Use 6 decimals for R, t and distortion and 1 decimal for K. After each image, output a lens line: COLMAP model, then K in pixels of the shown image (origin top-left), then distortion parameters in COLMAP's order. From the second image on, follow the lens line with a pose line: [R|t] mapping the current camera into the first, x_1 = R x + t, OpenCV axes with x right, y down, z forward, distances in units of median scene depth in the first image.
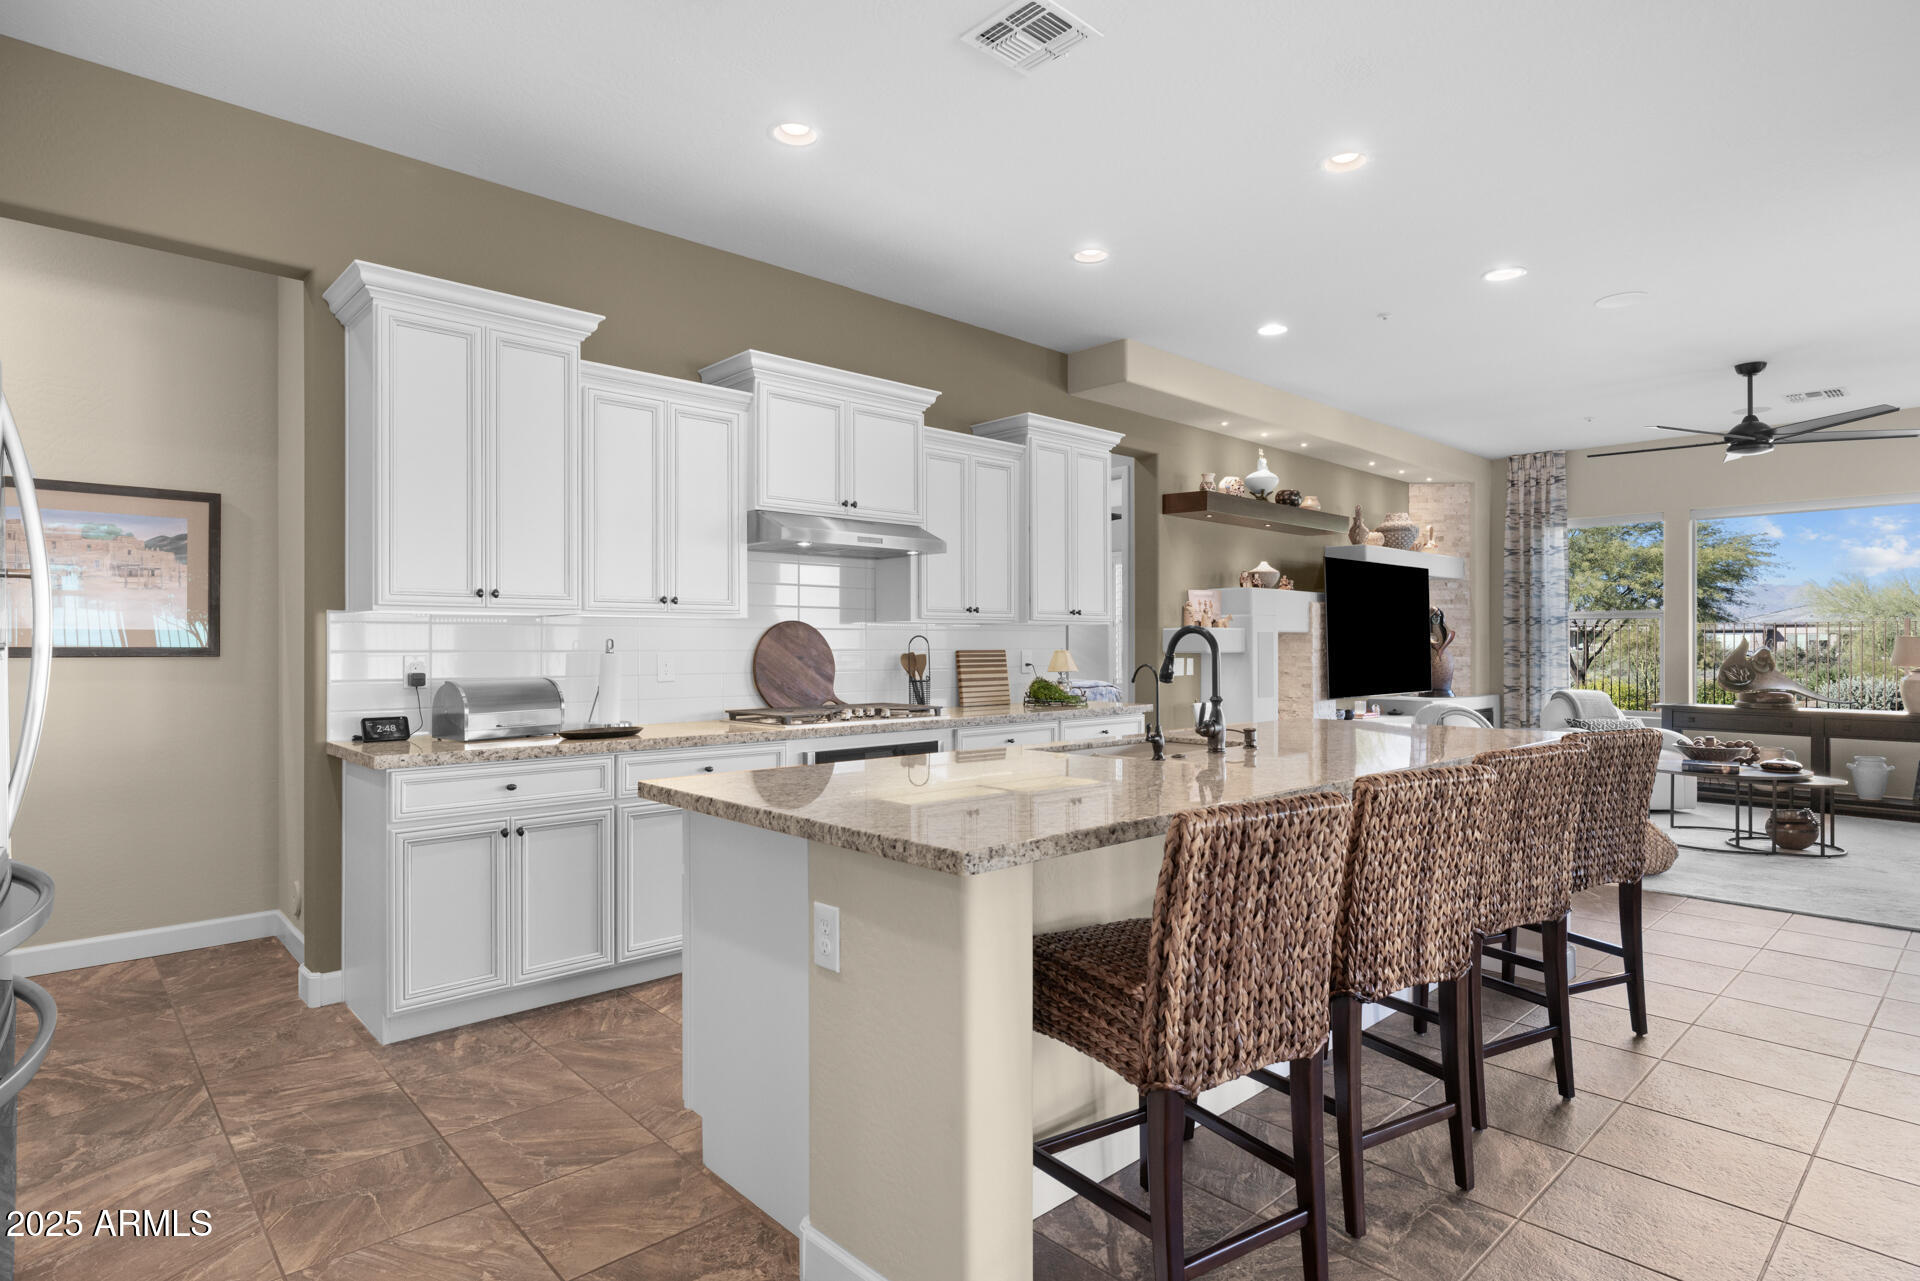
lens RADIAL K [[1005.9, 0, 960.0], [0, 1005.9, 640.5], [0, 0, 1]] dist [-0.002092, -0.000646]
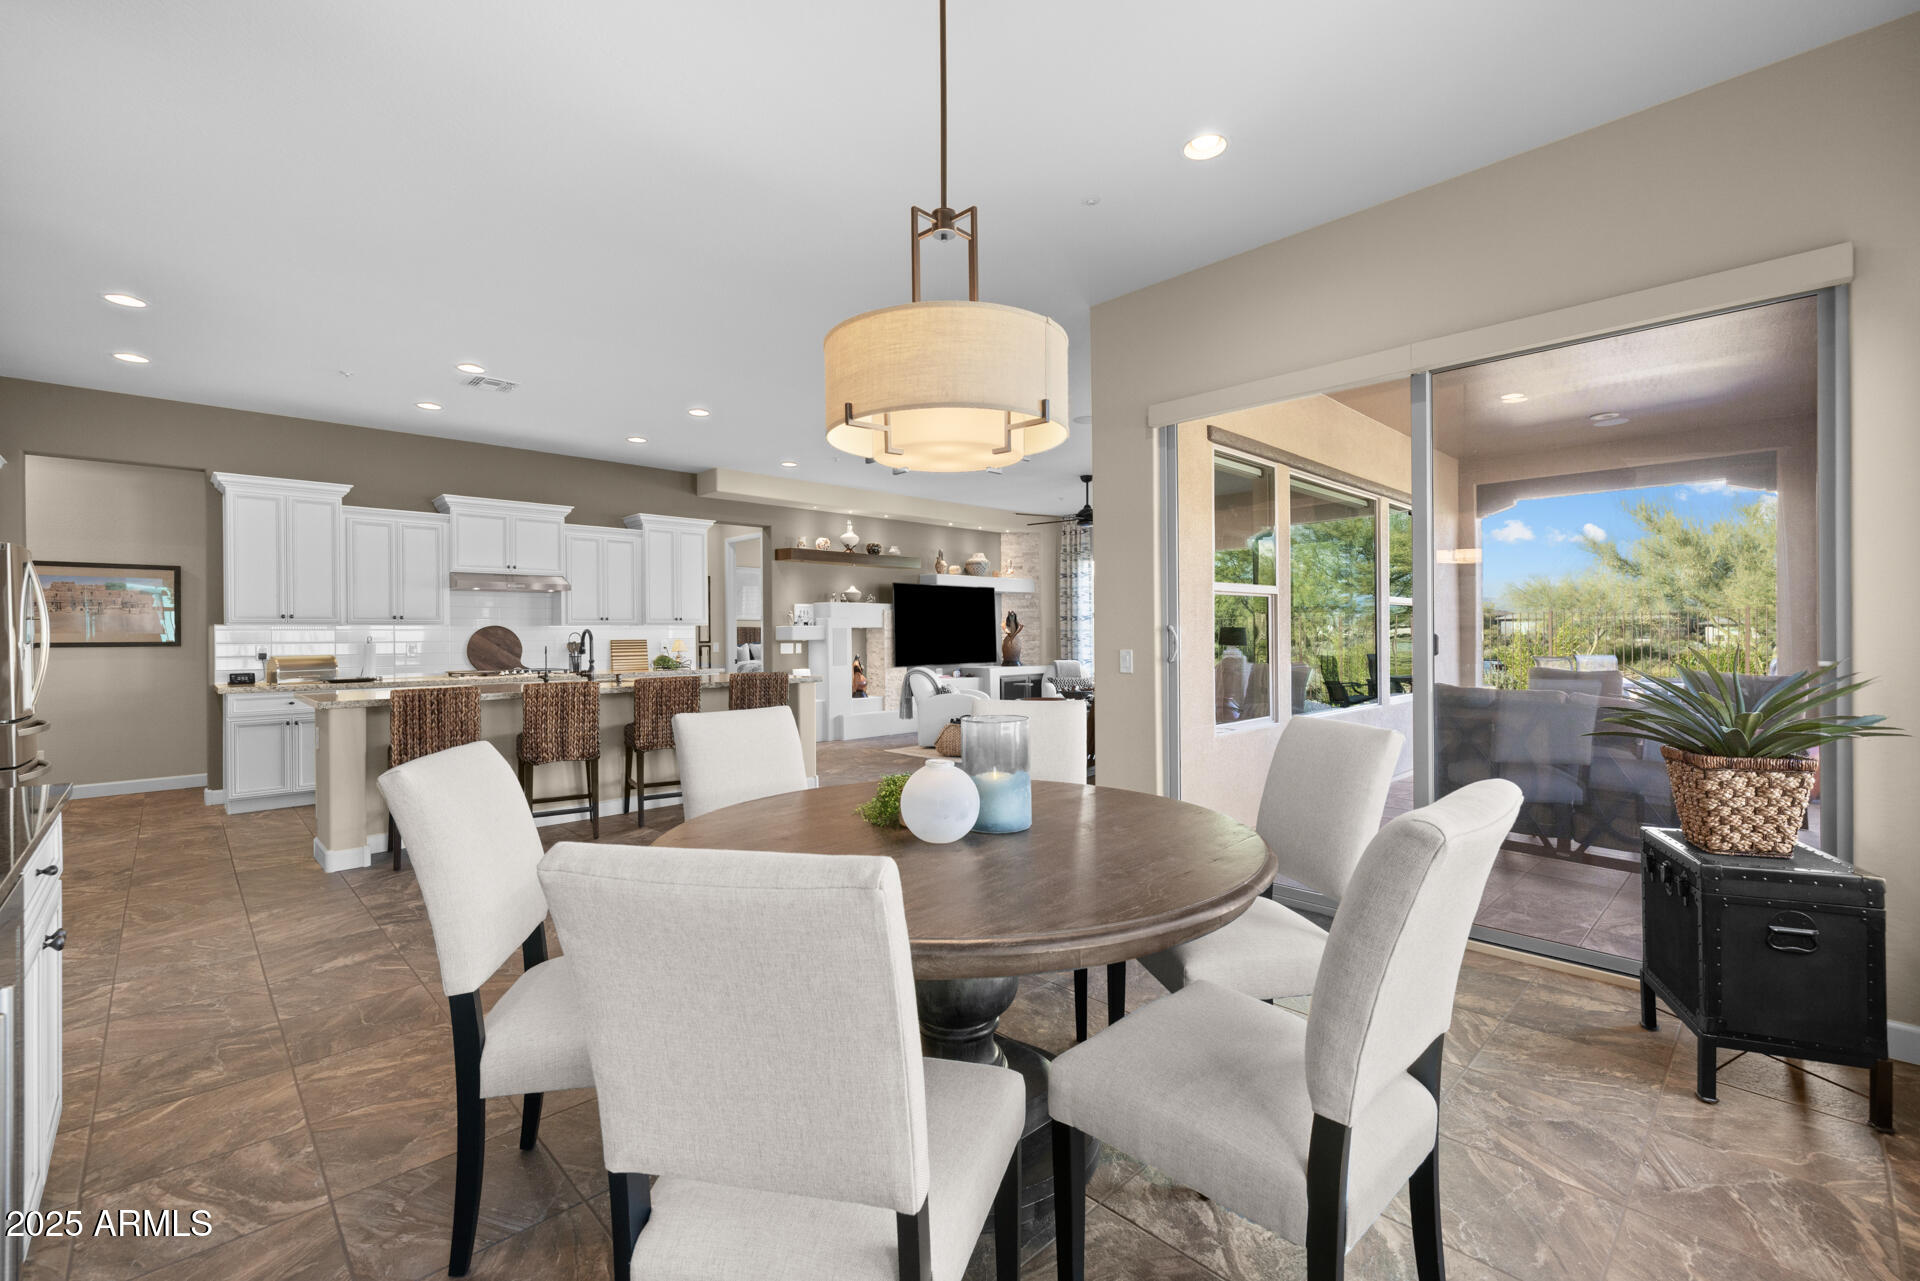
lens RADIAL K [[808.7, 0, 953.5], [0, 808.7, 633.7], [0, 0, 1]] dist [0.002322, 0.000506]
pose [[0.999845, -0.007741, 0.015784, 0.503052], [0.007669, 0.999960, 0.004569, -0.003118], [-0.015819, -0.004447, 0.999865, -0.417041]]
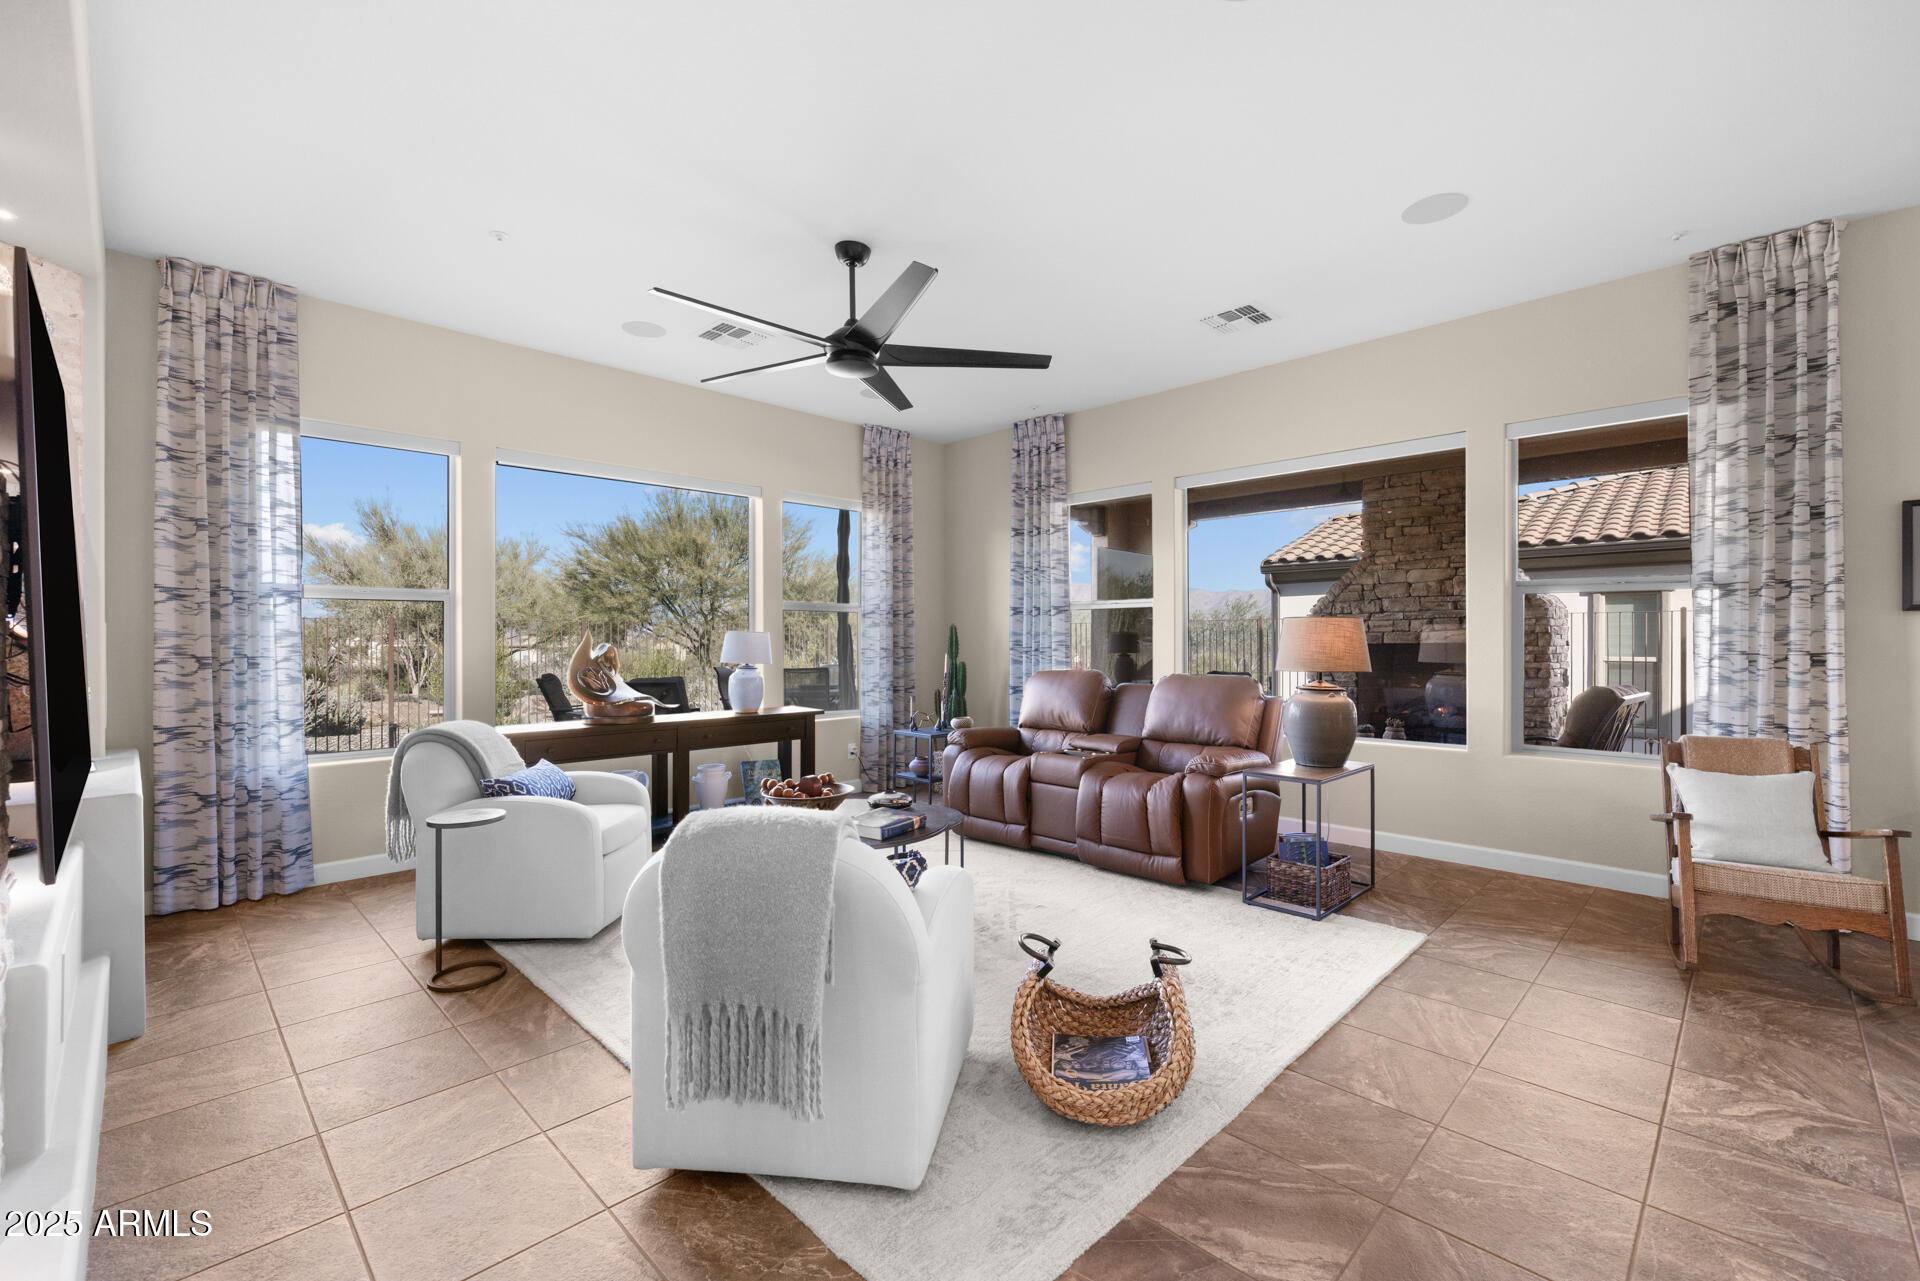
lens RADIAL K [[808.7, 0, 953.5], [0, 808.7, 633.7], [0, 0, 1]] dist [0.002322, 0.000506]
pose [[-0.034521, 0.003943, 0.999396, 0.201365], [-0.000583, 0.999992, -0.003966, 0.001576], [-0.999404, -0.000720, -0.034518, 0.909008]]
